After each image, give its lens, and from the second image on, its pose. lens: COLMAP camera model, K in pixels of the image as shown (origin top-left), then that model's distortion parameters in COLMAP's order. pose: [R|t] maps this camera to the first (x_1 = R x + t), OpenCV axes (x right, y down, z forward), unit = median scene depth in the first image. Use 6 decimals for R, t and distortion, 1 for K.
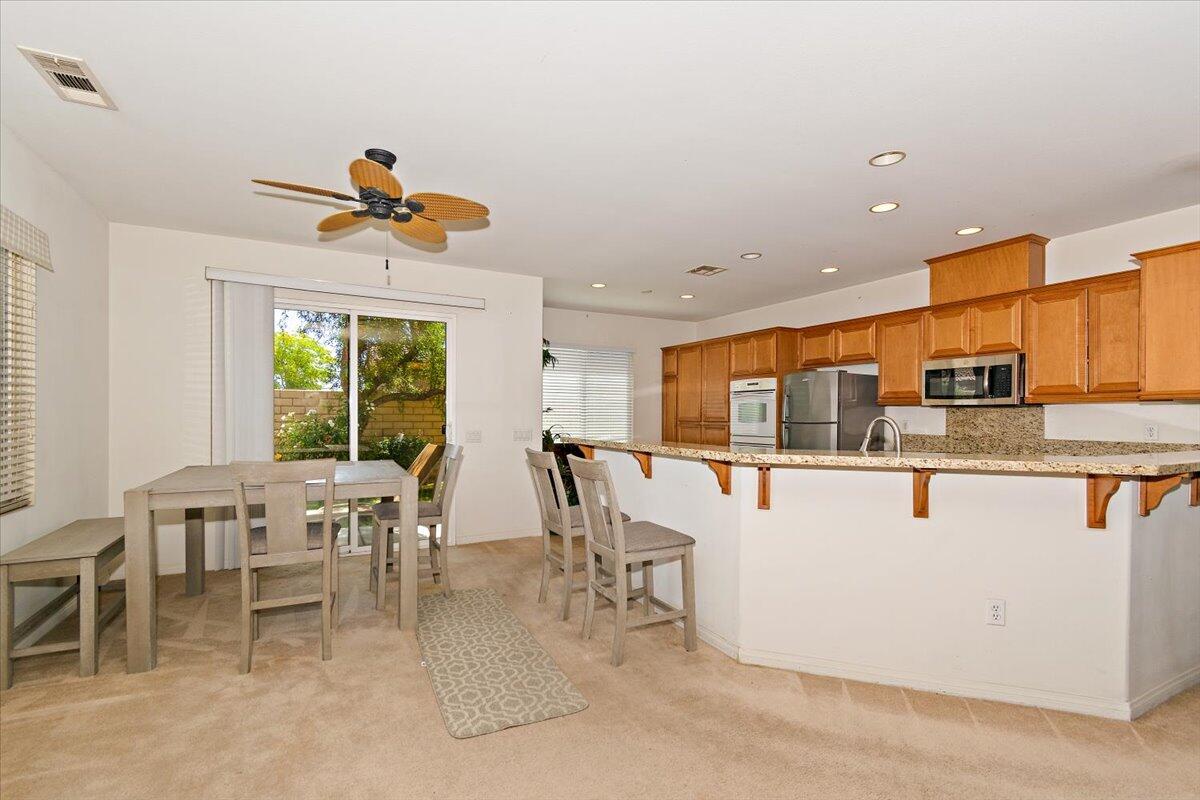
lens RADIAL K [[537.0, 0, 597.6], [0, 537.0, 408.5], [0, 0, 1]] dist [0.000036, -0.000114]
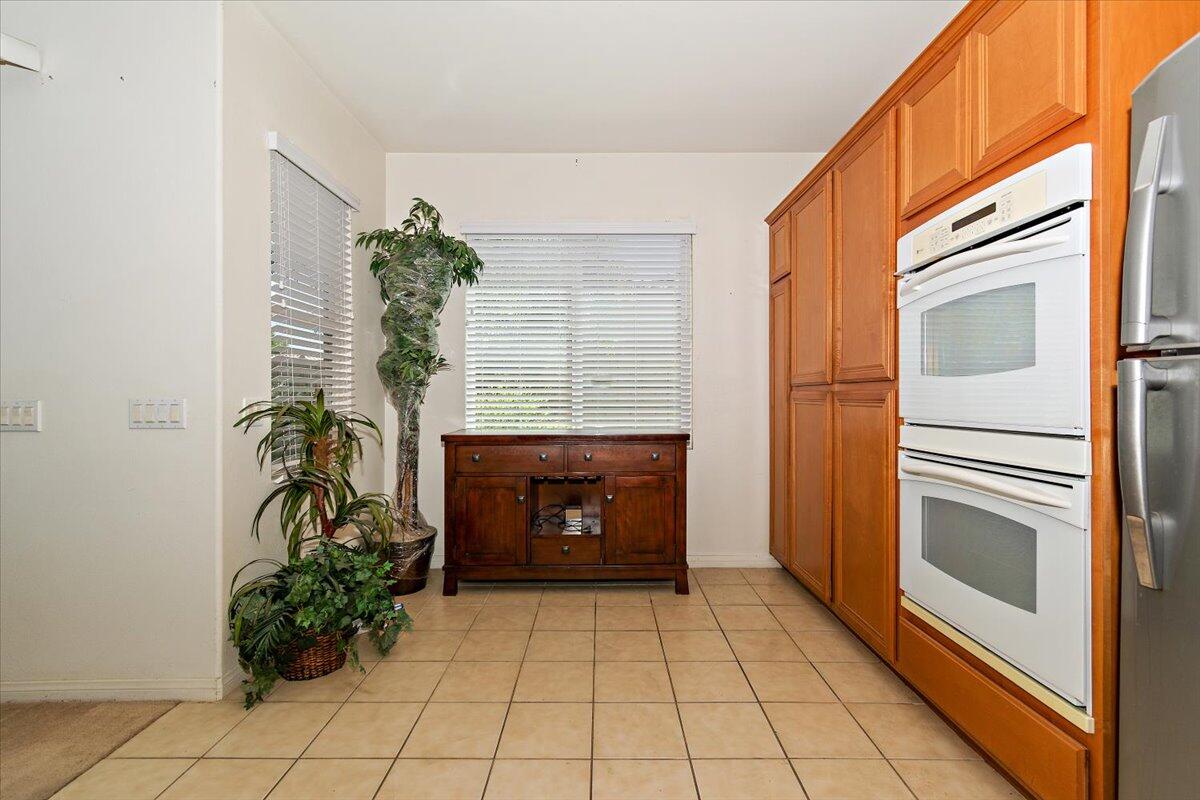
lens RADIAL K [[531.4, 0, 600.0], [0, 531.4, 400.0], [0, 0, 1]] dist [0.000195, 0.000010]
pose [[0.883819, 0.000153, -0.467828, 0.276822], [0.007120, 0.999880, 0.013779, 0.036585], [0.467774, -0.015509, 0.883712, 0.776082]]
